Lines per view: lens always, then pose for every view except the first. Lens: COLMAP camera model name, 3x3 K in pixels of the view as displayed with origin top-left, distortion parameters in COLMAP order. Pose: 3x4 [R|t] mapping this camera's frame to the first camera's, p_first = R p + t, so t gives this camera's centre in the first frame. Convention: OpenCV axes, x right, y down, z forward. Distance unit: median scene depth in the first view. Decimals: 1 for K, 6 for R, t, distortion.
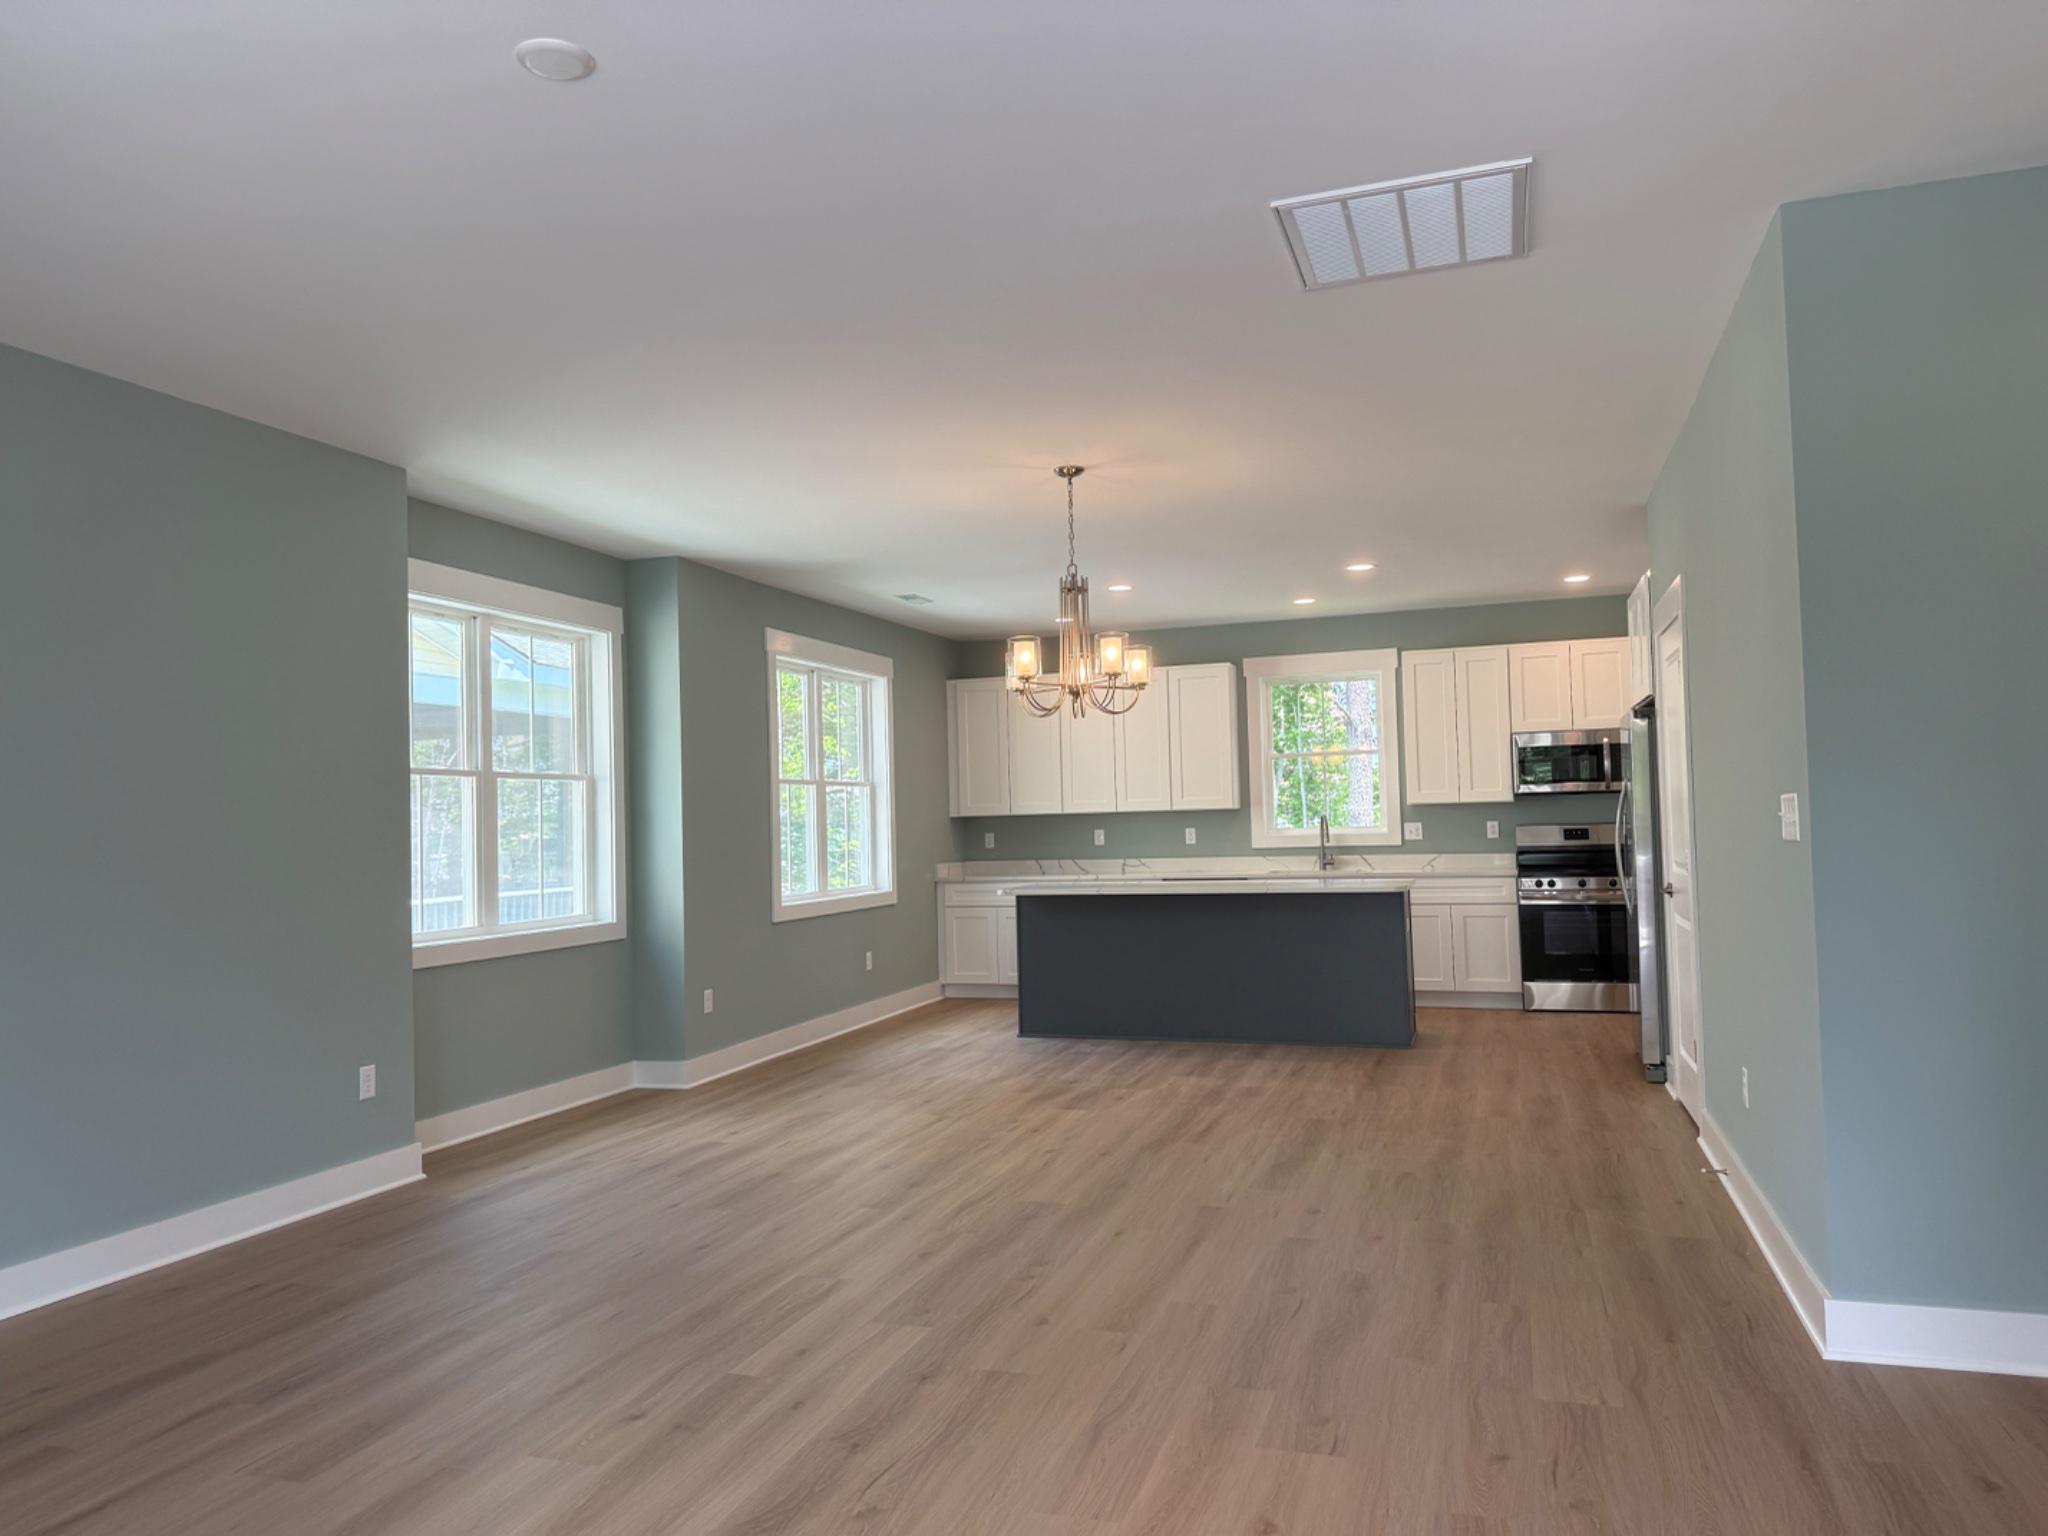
lens RADIAL K [[1403.0, 0, 1031.6], [0, 1403.0, 772.7], [0, 0, 1]] dist [0.059877, -0.095869]
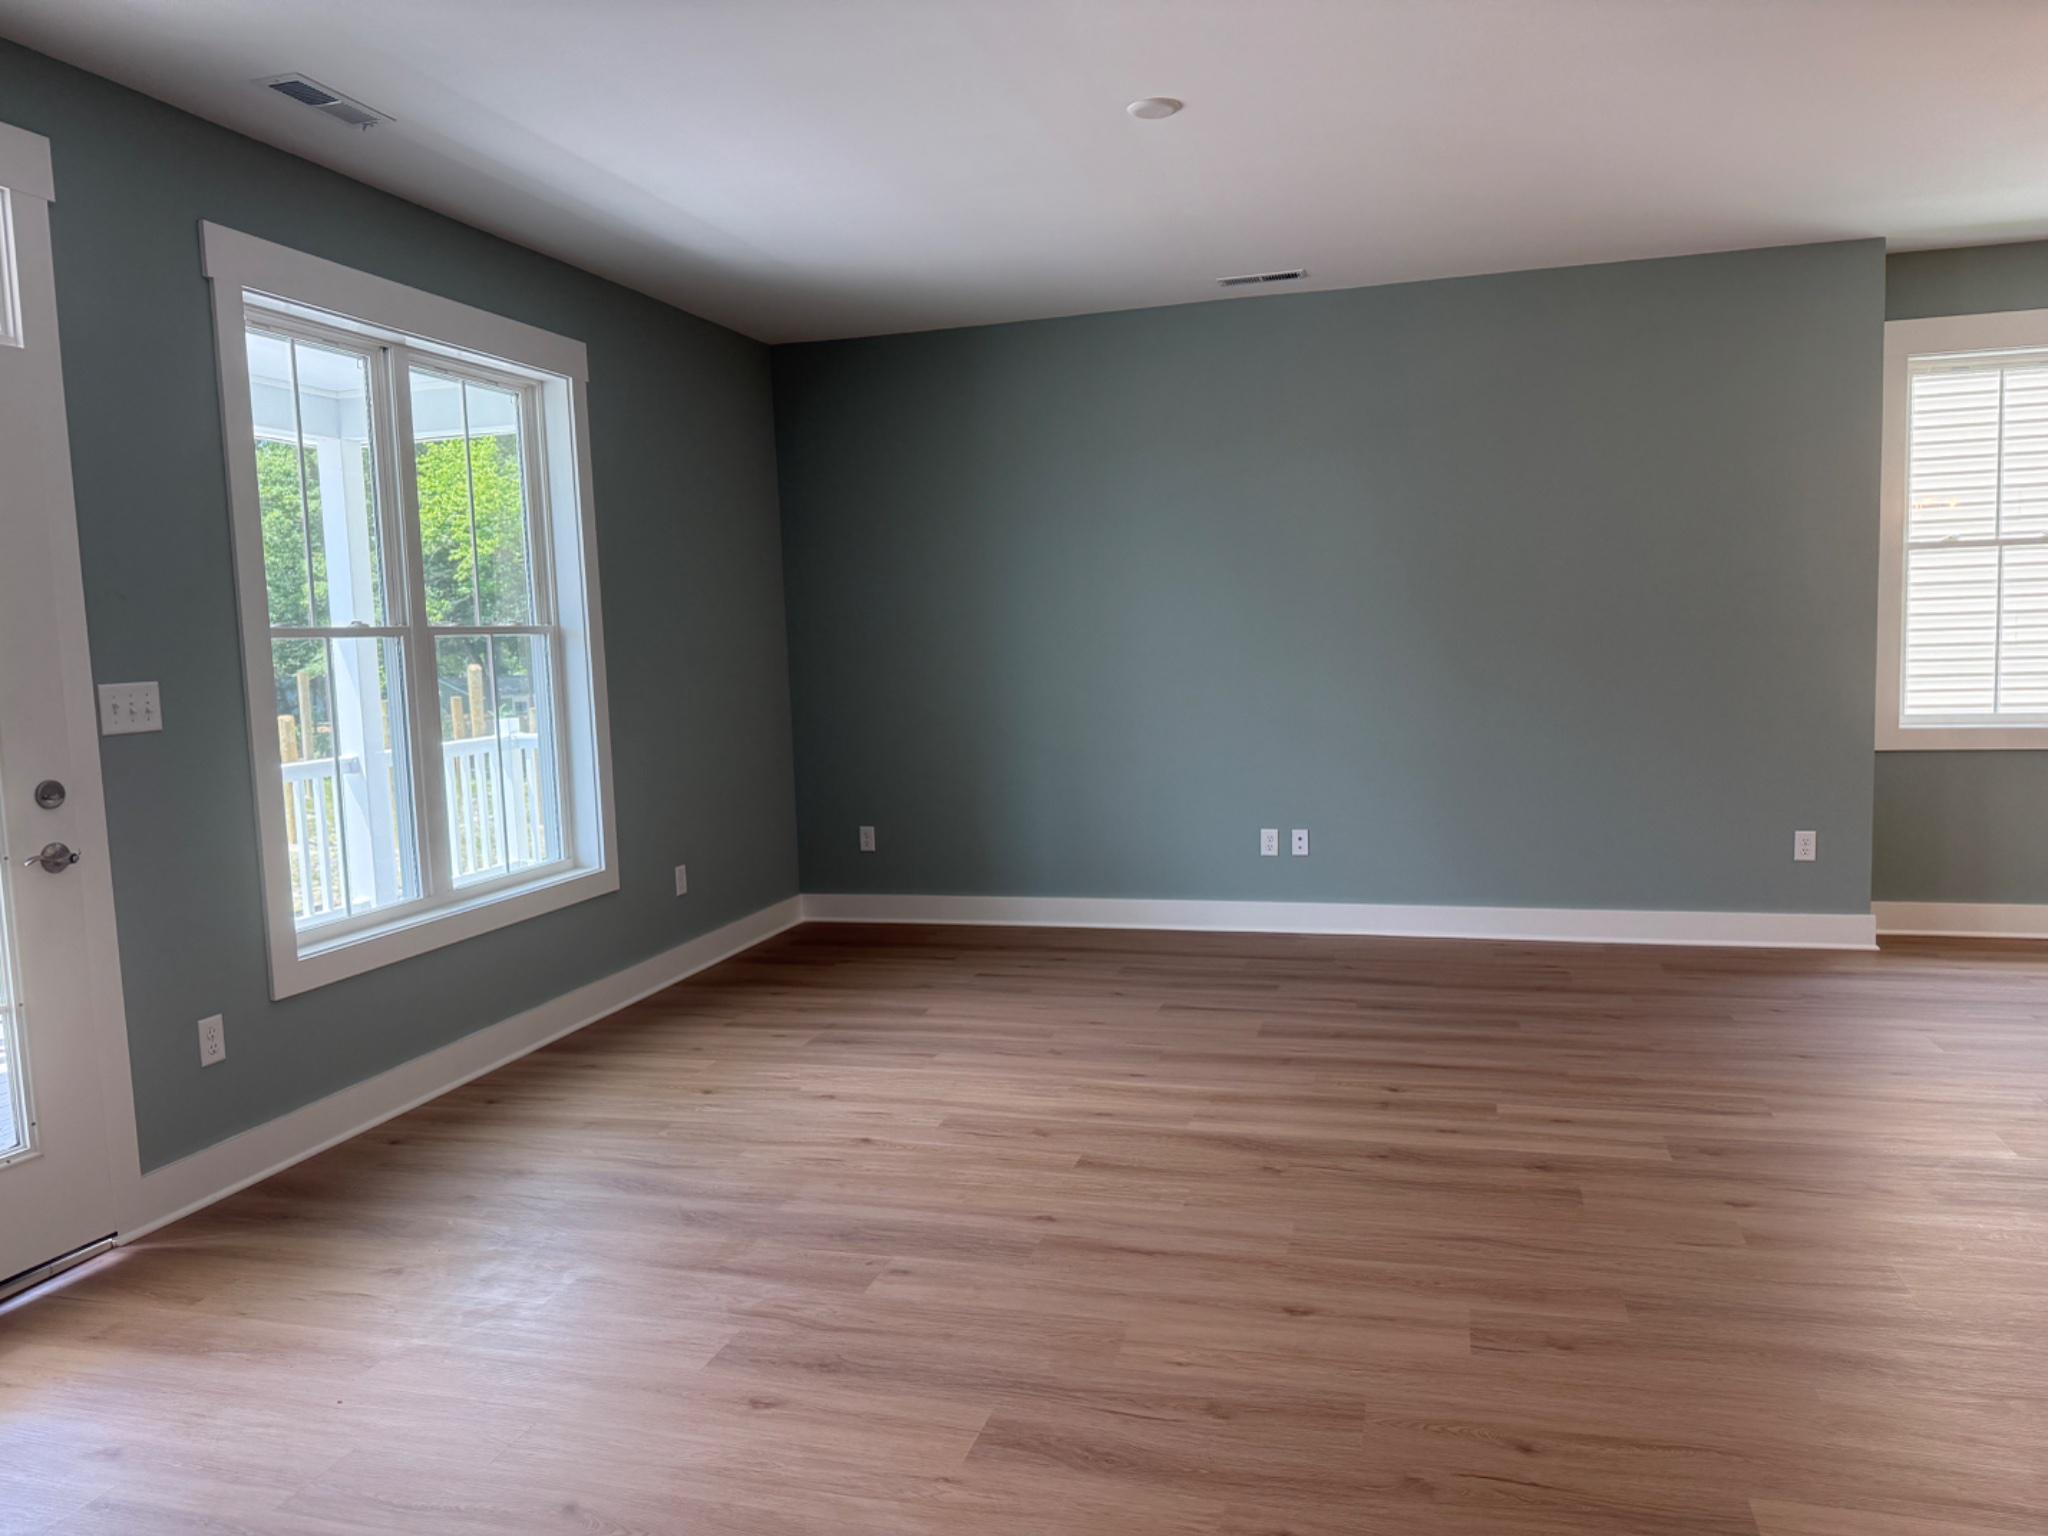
lens RADIAL K [[1449.7, 0, 1037.2], [0, 1449.7, 778.0], [0, 0, 1]] dist [0.002122, 0.000007]
pose [[0.050047, 0.126607, -0.990690, 0.827929], [0.067239, 0.989255, 0.129821, -0.017496], [0.996481, -0.073110, 0.040996, 0.541339]]
